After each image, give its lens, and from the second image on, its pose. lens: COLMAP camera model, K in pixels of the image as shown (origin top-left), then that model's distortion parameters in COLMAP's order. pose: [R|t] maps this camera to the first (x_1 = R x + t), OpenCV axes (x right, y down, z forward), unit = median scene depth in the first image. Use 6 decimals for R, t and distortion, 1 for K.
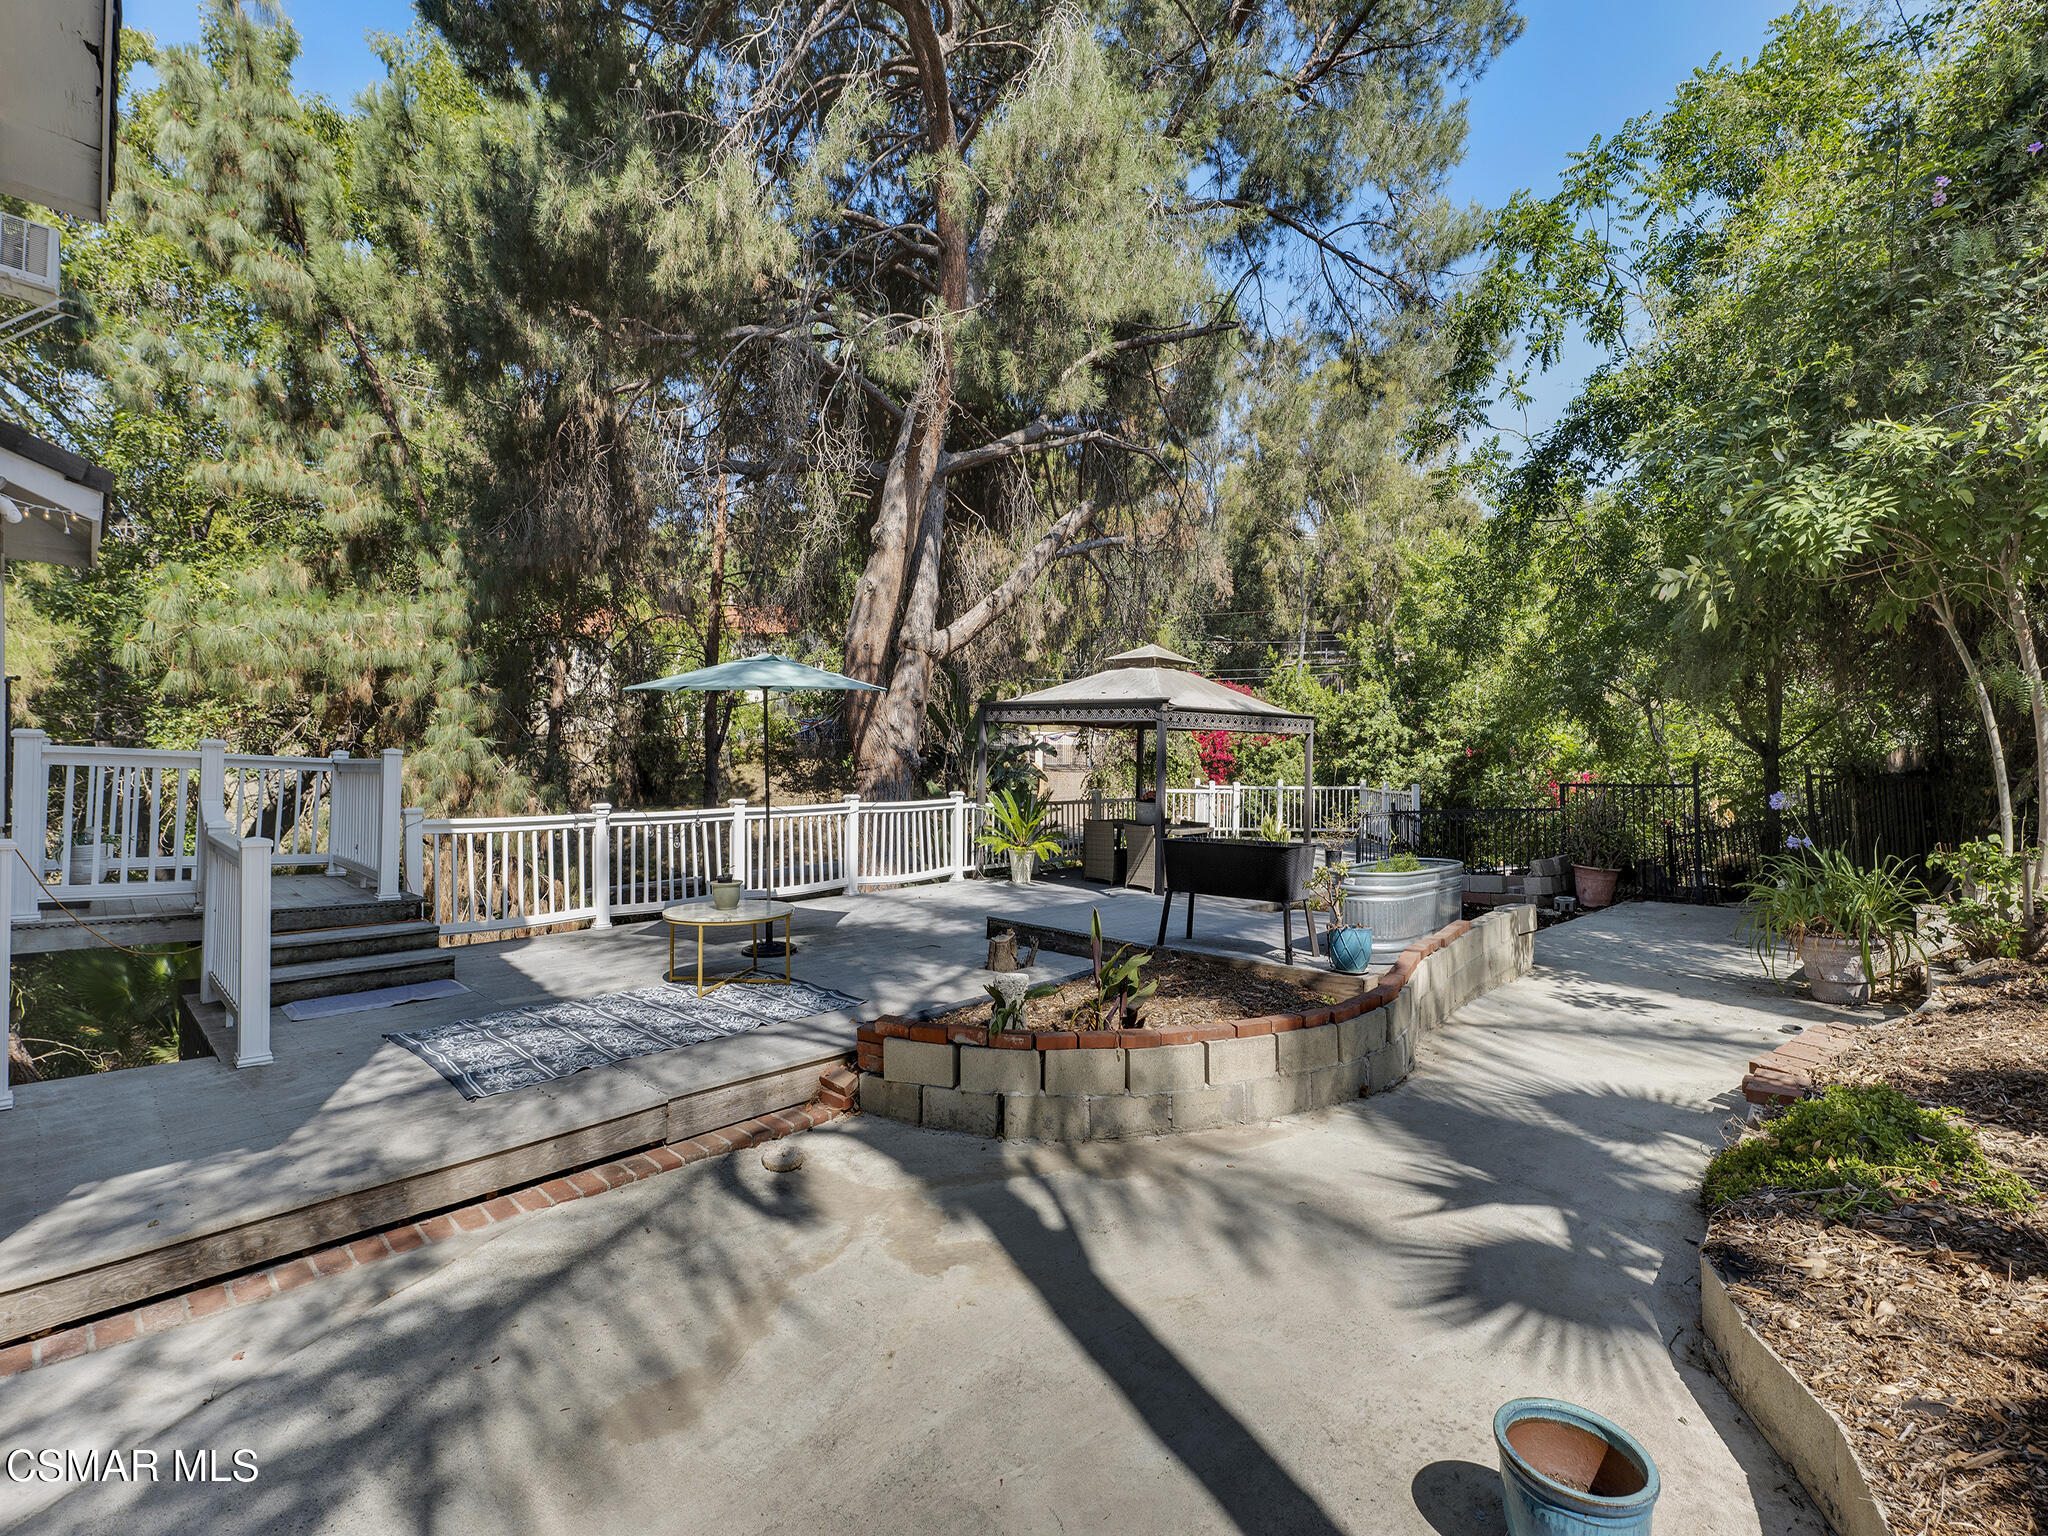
lens RADIAL K [[912.0, 0, 1005.1], [0, 912.0, 767.4], [0, 0, 1]] dist [0.002290, 0.000034]
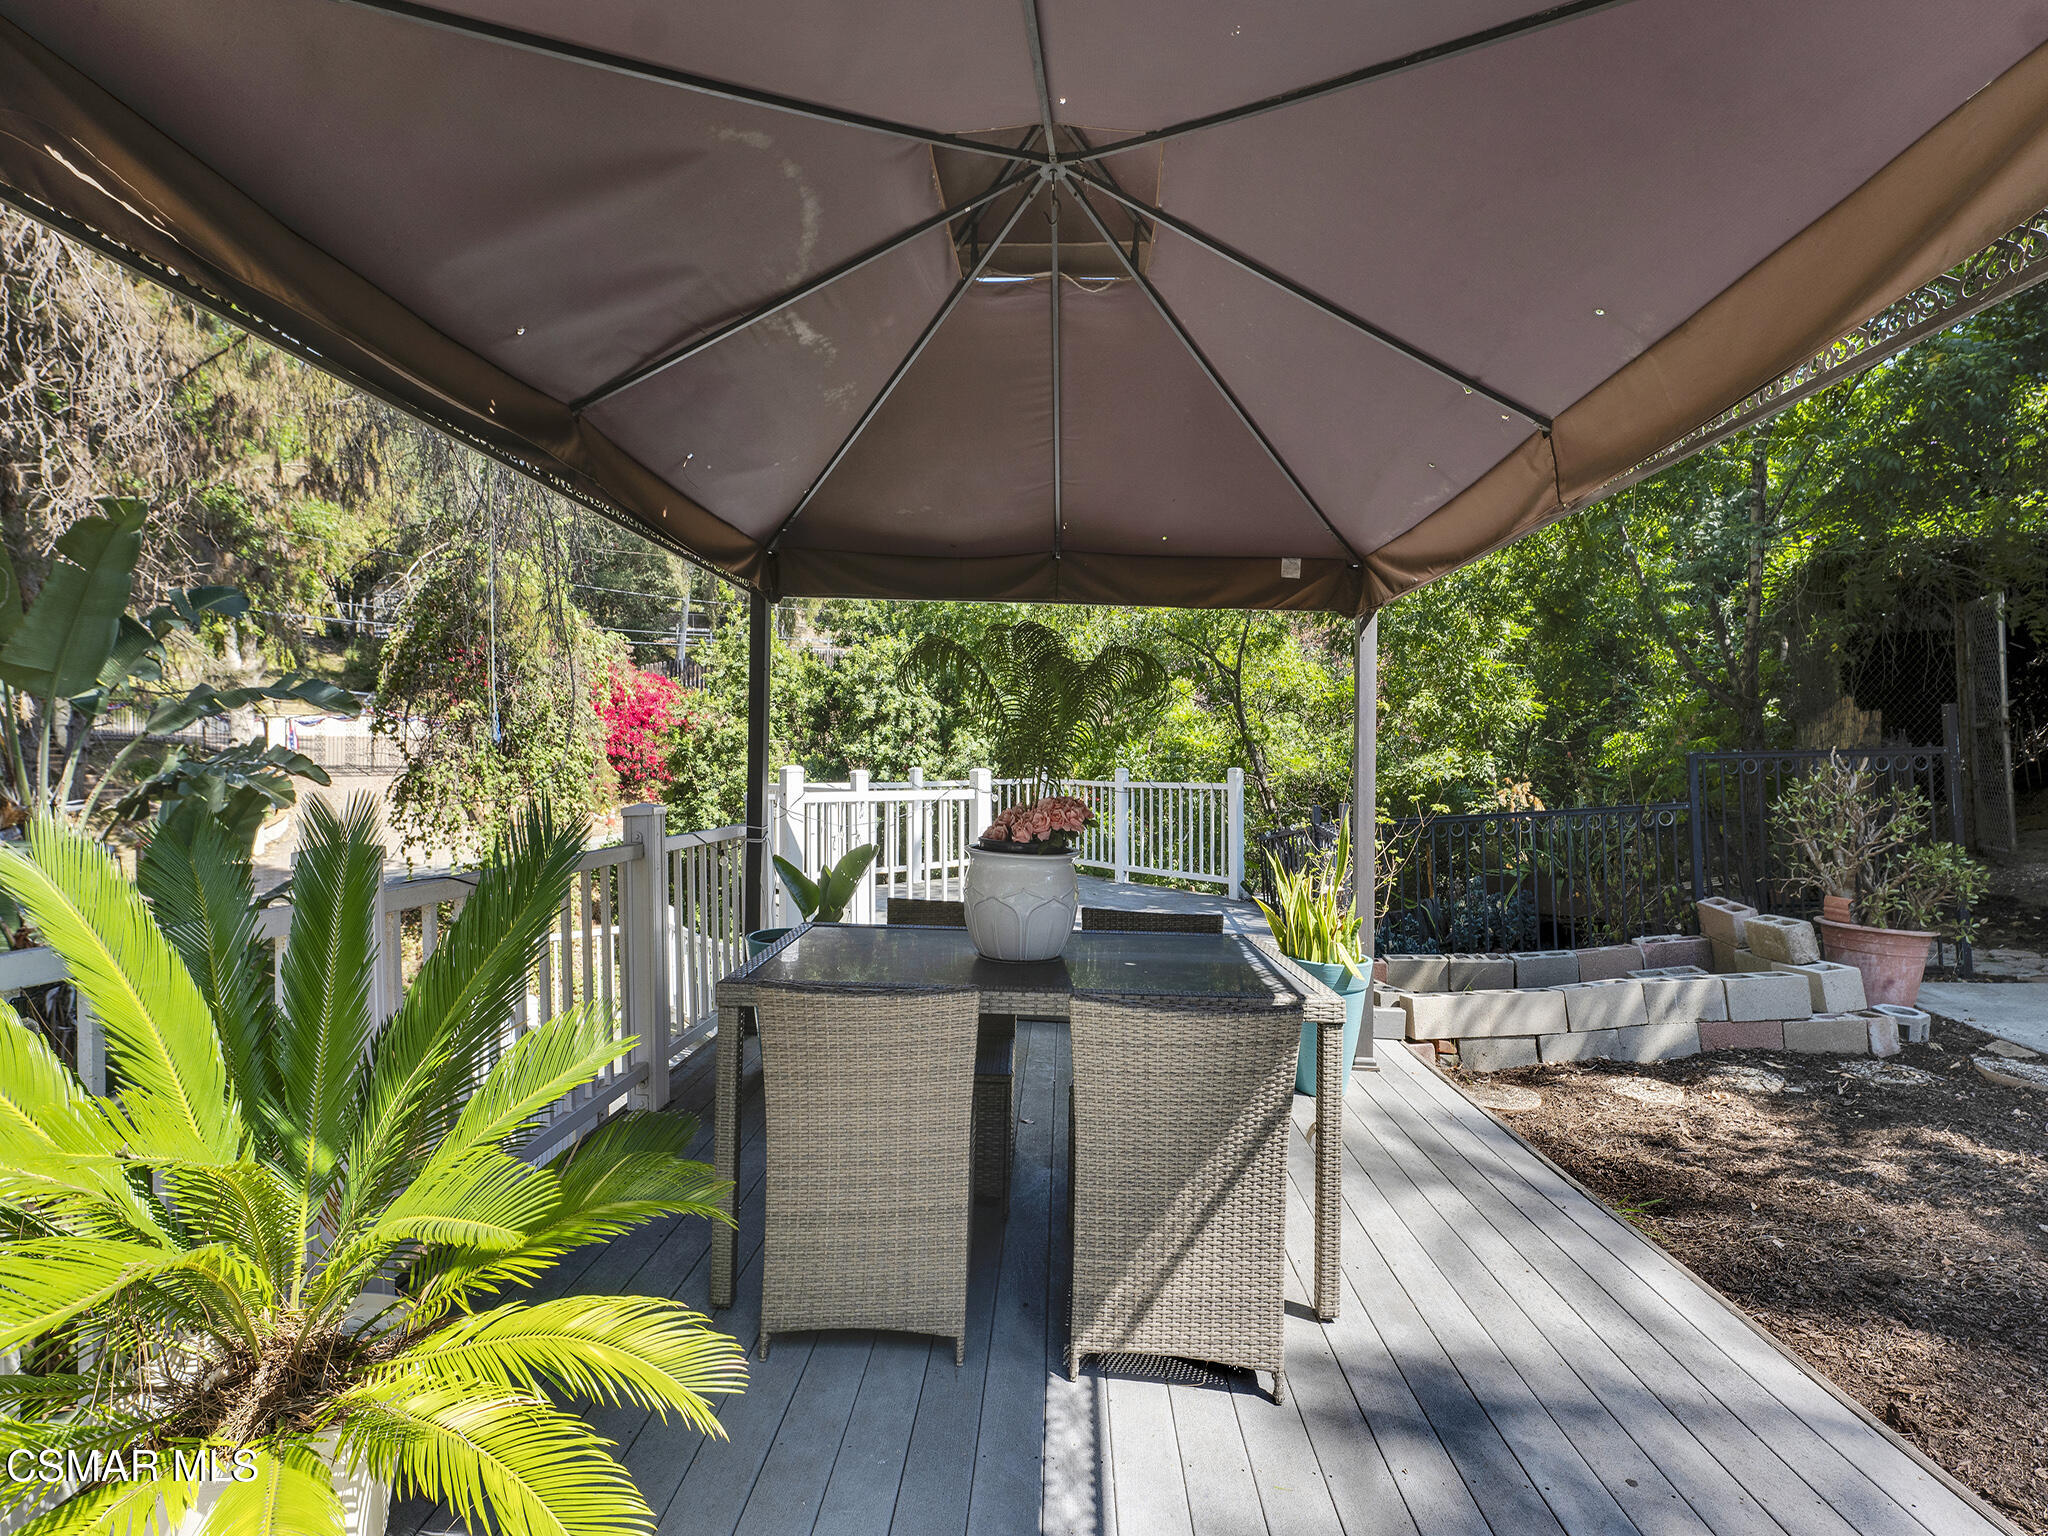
lens RADIAL K [[912.0, 0, 1029.3], [0, 912.0, 766.3], [0, 0, 1]] dist [0.002290, 0.000034]
pose [[0.743214, -0.012448, 0.668938, 0.011714], [0.015508, 0.999879, 0.001375, 0.014738], [-0.668874, 0.009352, 0.743317, 0.693692]]
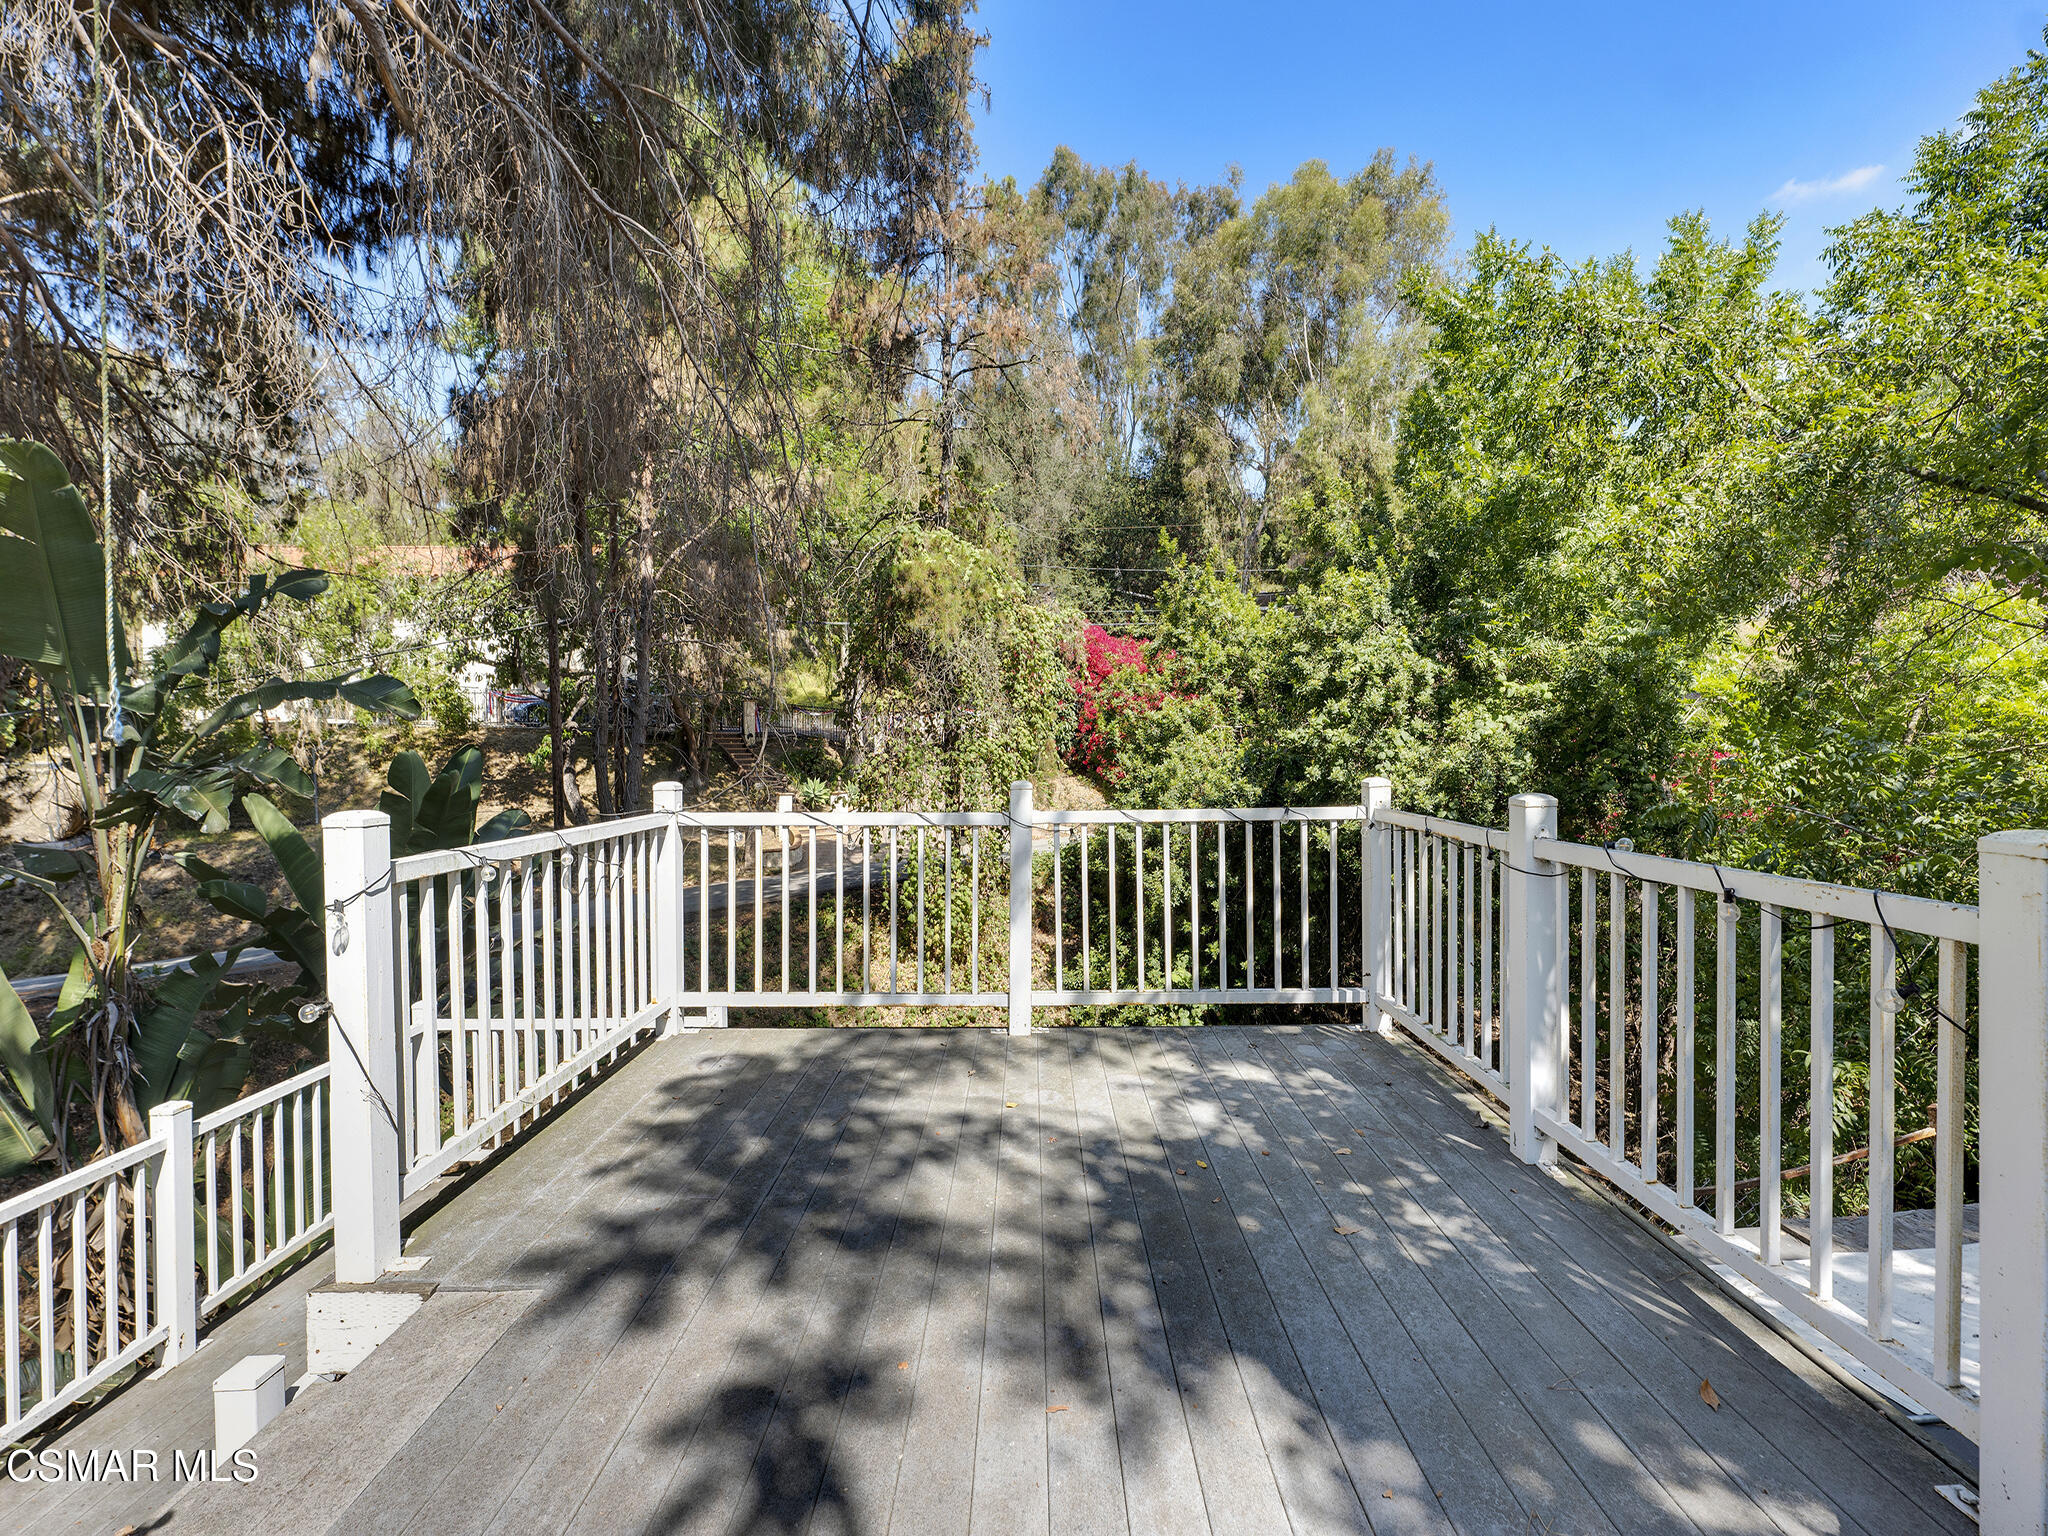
lens RADIAL K [[912.0, 0, 1009.8], [0, 912.0, 765.5], [0, 0, 1]] dist [0.002290, 0.000034]
pose [[0.998807, -0.012402, 0.047224, 0.342275], [0.012223, 0.999917, 0.004079, 0.010601], [-0.047271, -0.003496, 0.998876, 0.918550]]
